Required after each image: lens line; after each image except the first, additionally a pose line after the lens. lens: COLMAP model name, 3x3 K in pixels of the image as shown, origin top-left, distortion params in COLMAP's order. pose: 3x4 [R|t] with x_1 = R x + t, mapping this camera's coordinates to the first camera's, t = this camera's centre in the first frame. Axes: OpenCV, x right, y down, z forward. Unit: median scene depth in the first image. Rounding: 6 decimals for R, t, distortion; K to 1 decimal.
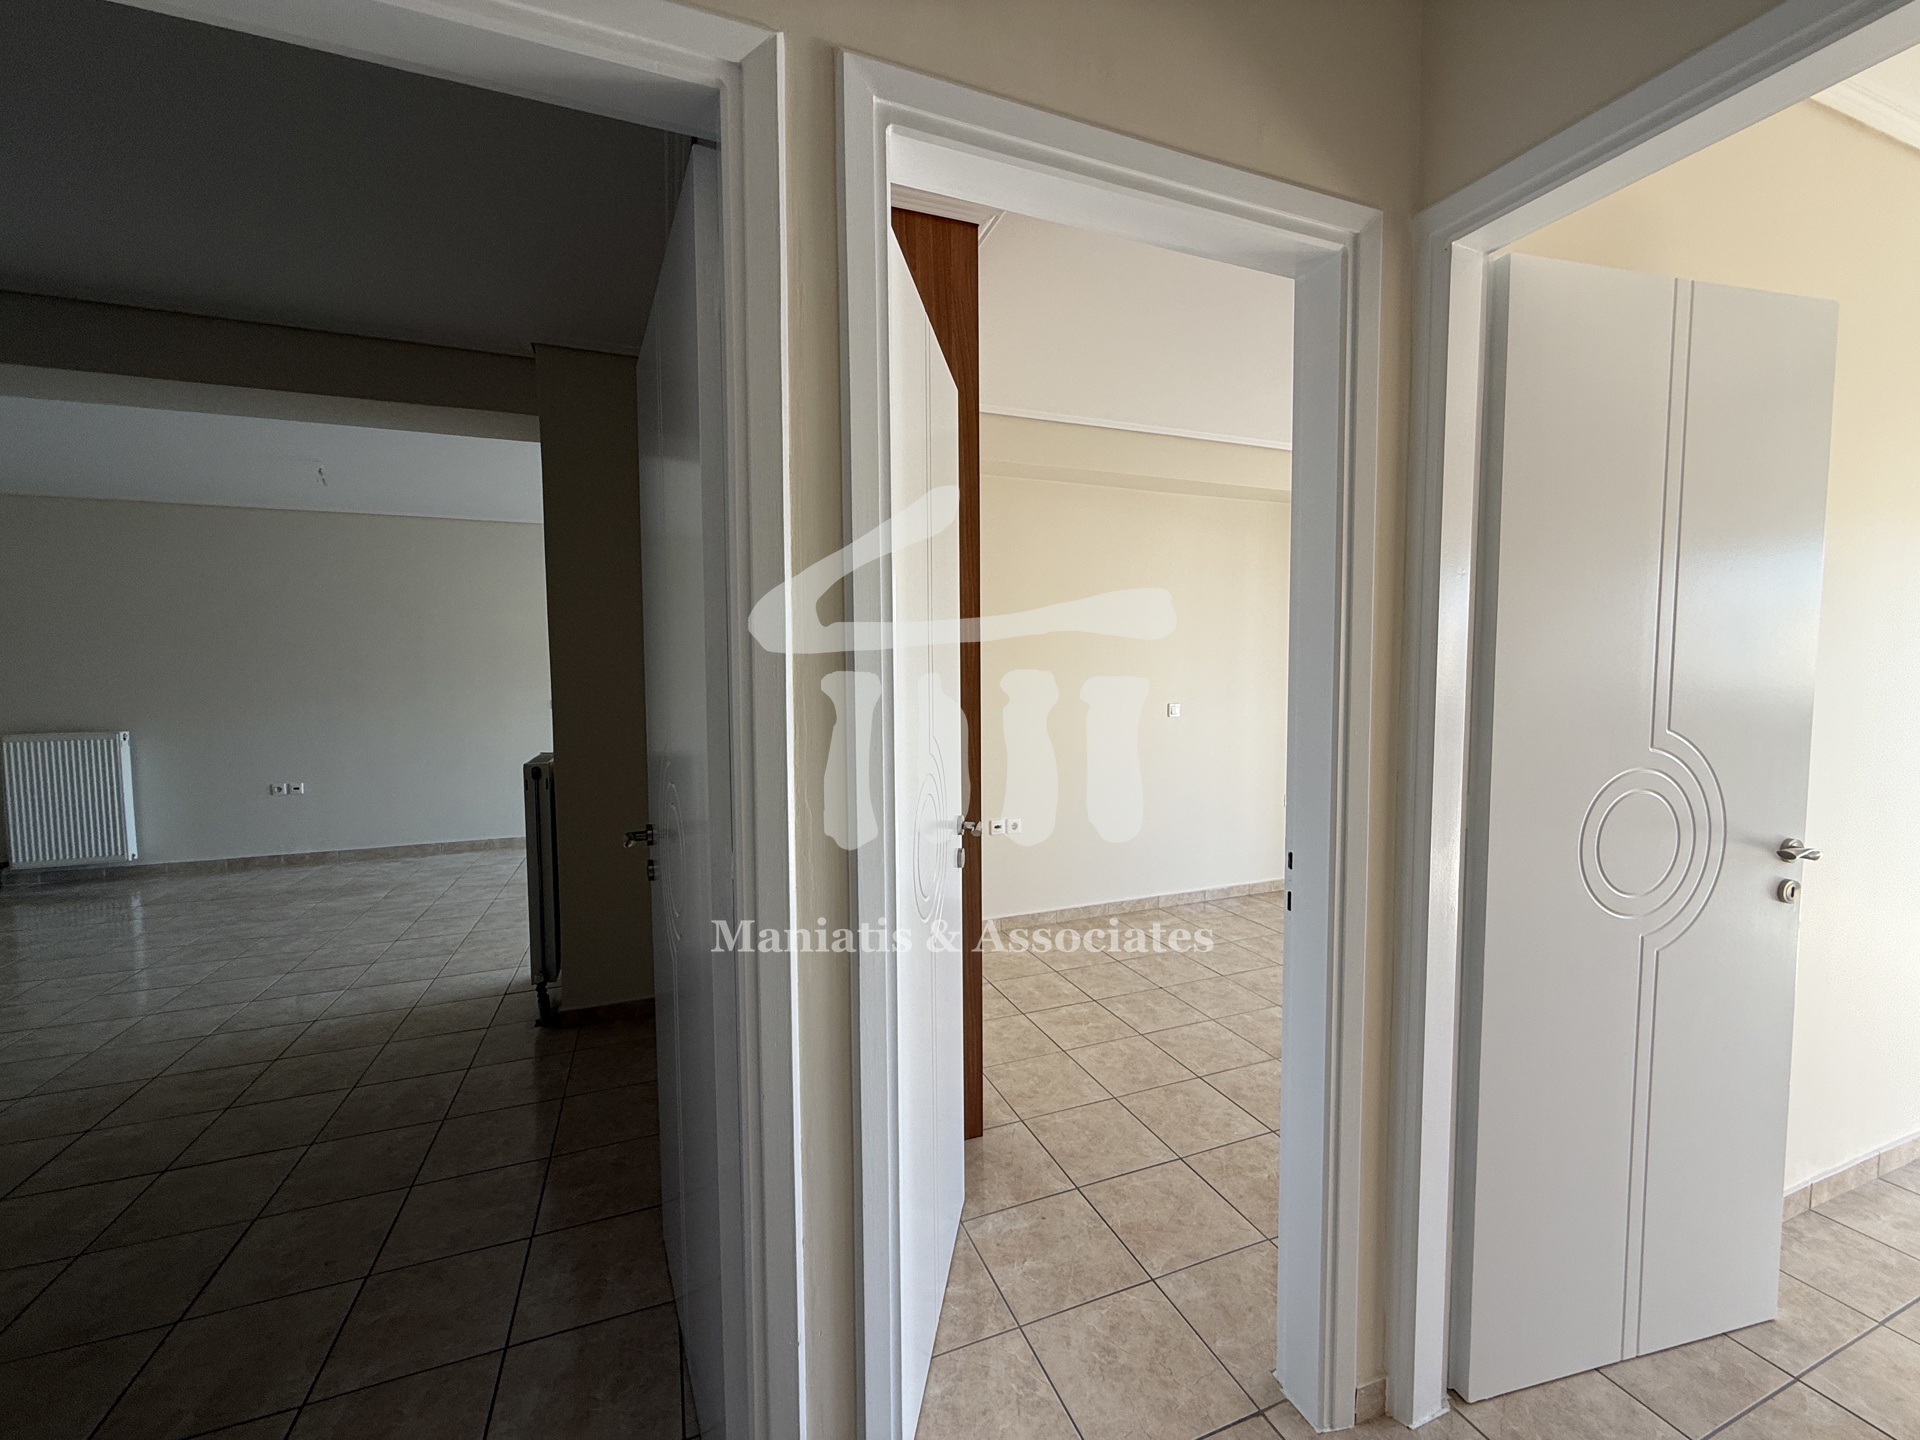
lens RADIAL K [[759.8, 0, 953.9], [0, 759.8, 717.9], [0, 0, 1]] dist [-0.000436, -0.000481]
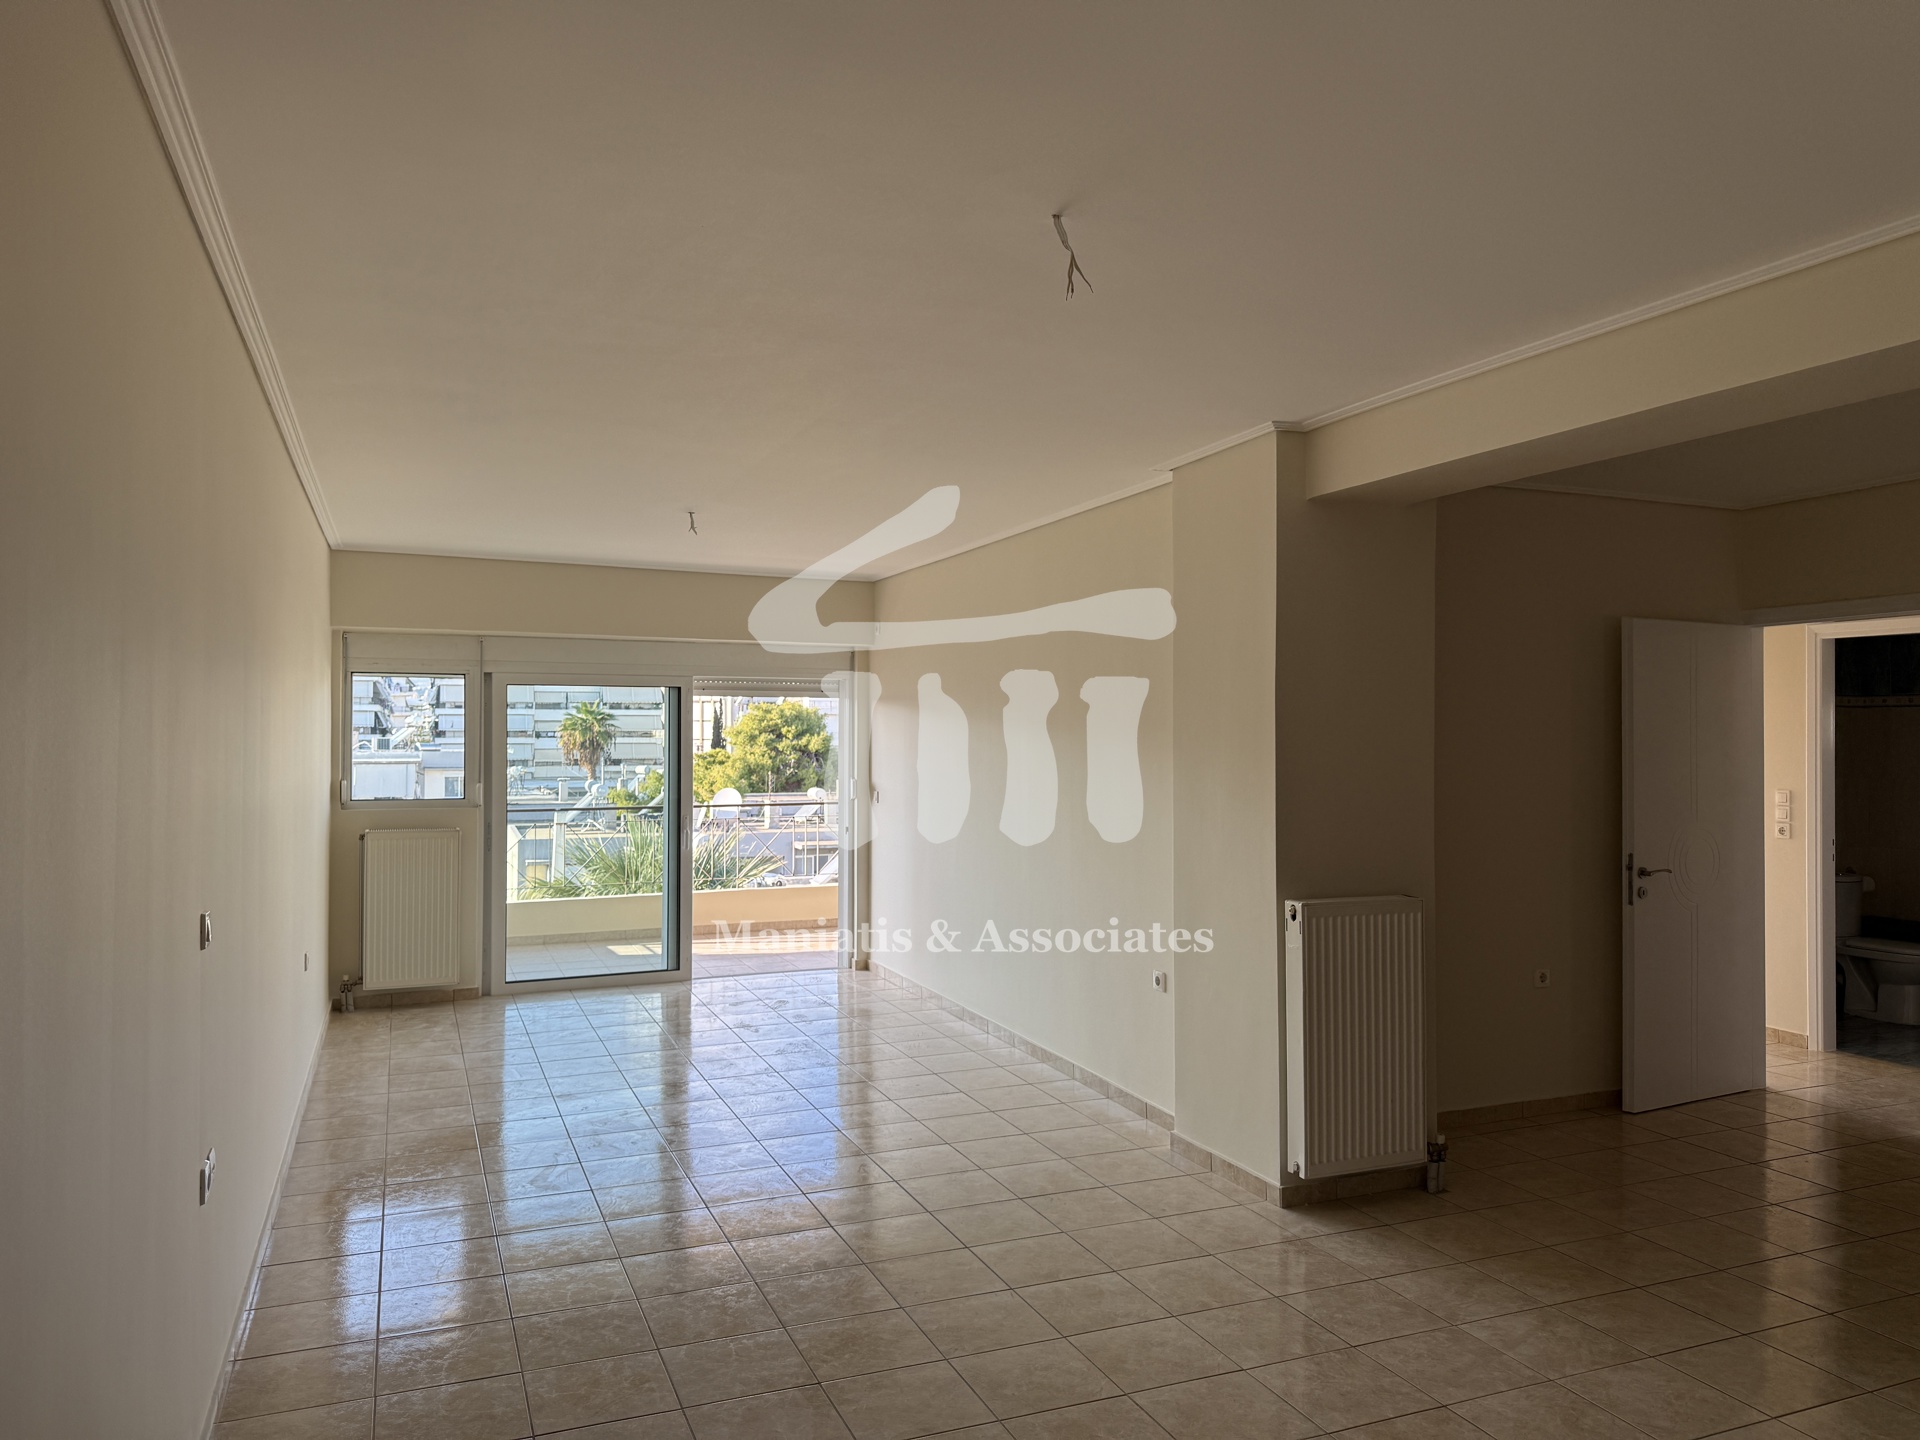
lens RADIAL K [[1341.6, 0, 966.0], [0, 1341.6, 725.0], [0, 0, 1]] dist [0.102757, -0.167097]
pose [[-0.023063, 0.016326, 0.999601, -1.623938], [0.058290, 0.998188, -0.014958, -0.111016], [-0.998033, 0.057922, -0.023973, 1.193889]]
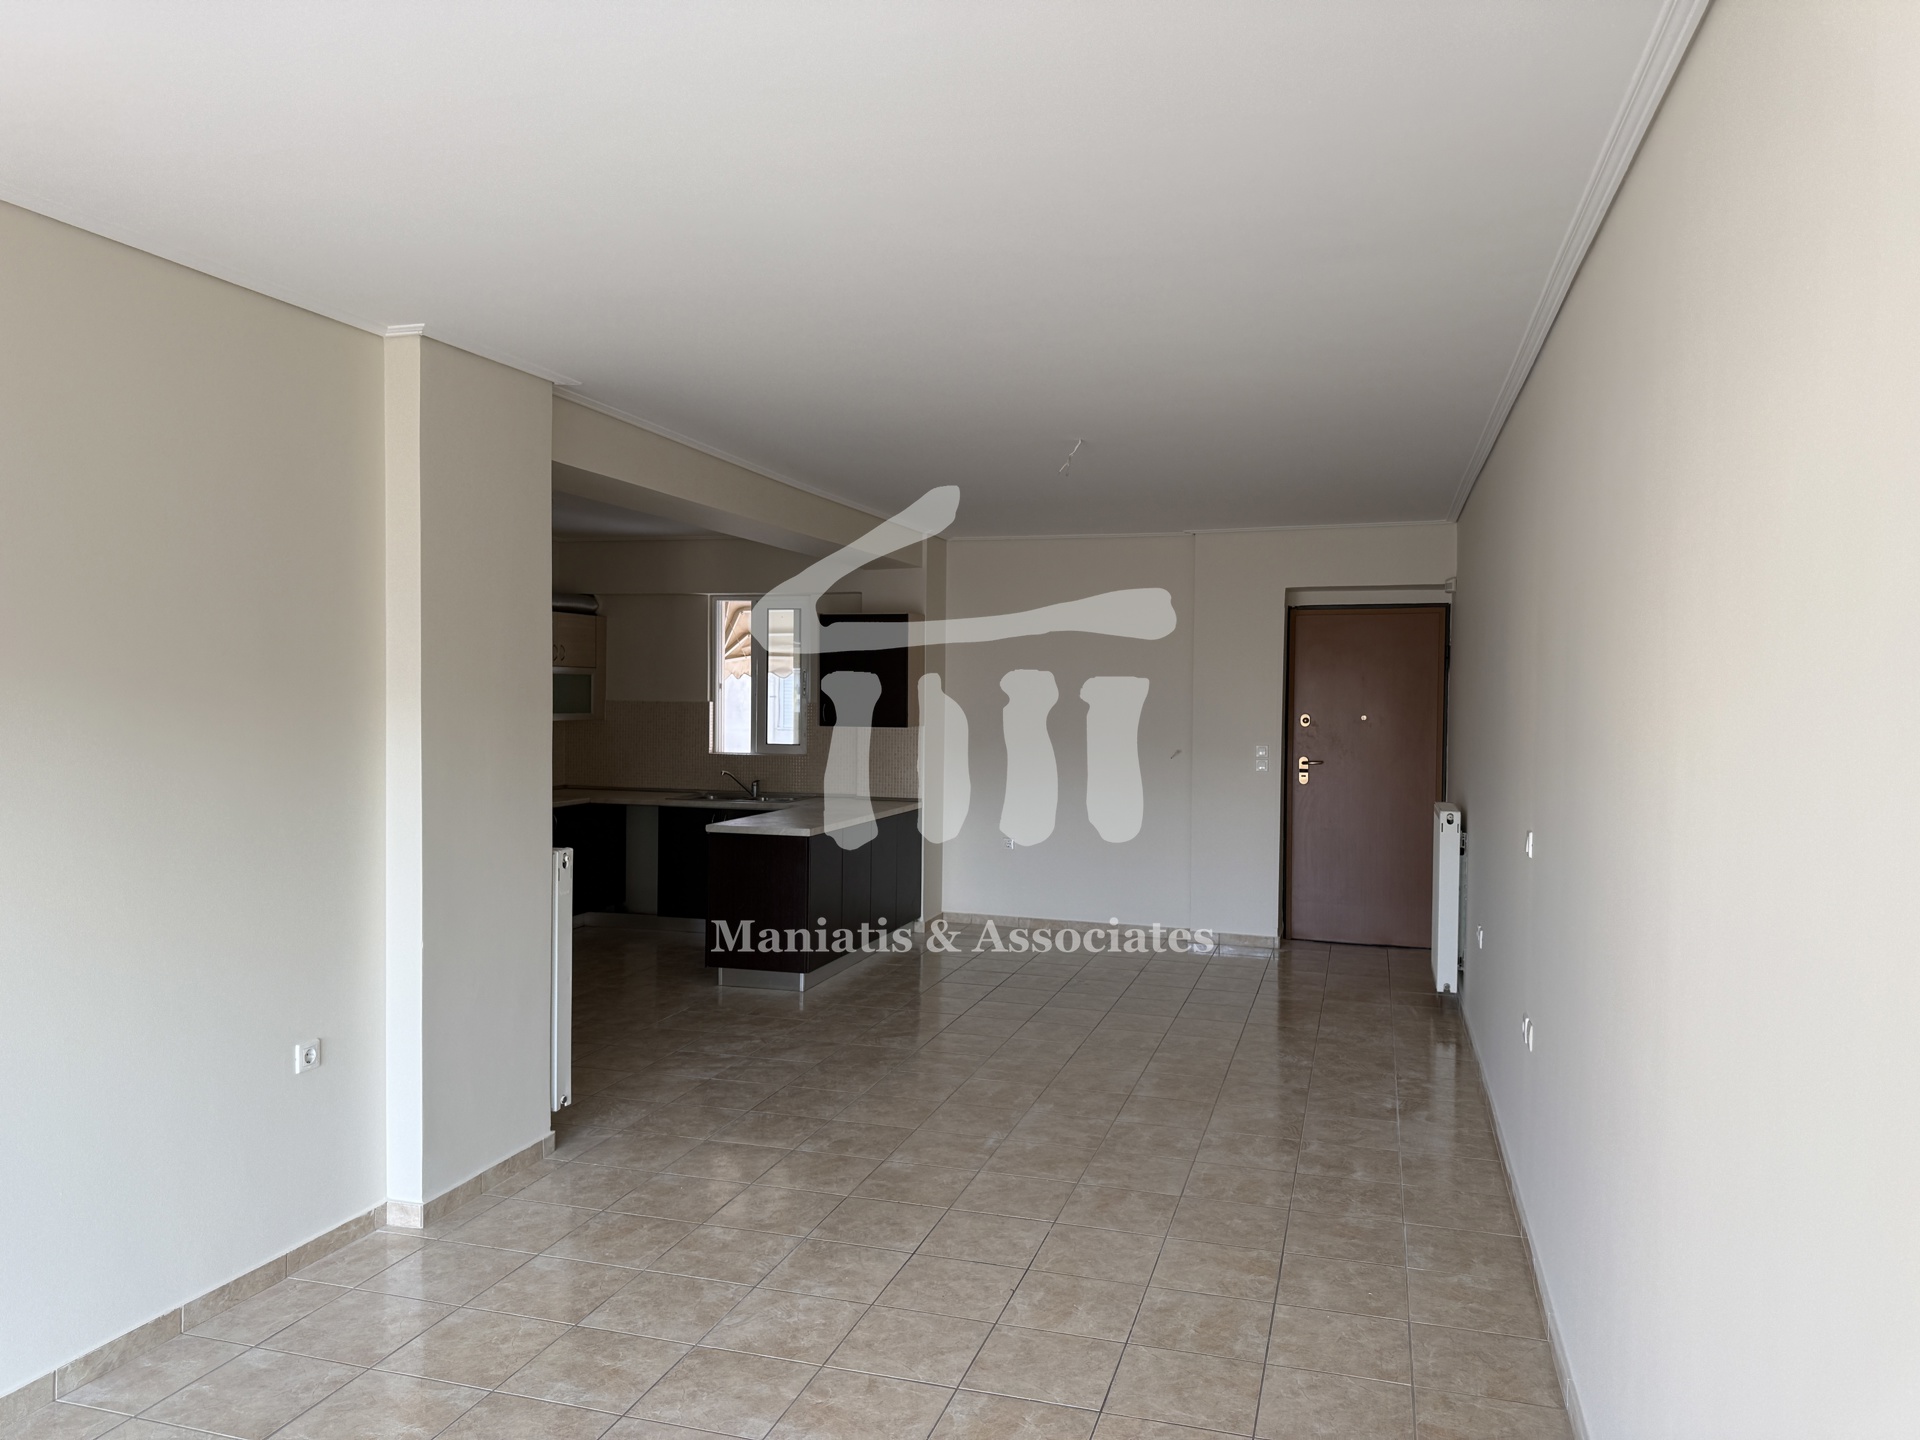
lens RADIAL K [[1341.6, 0, 966.0], [0, 1341.6, 725.0], [0, 0, 1]] dist [0.102757, -0.167097]
pose [[-0.614108, 0.026189, -0.788787, 0.257207], [-0.050064, 0.996144, 0.072051, -0.177124], [0.787632, 0.083737, -0.610429, 1.904962]]
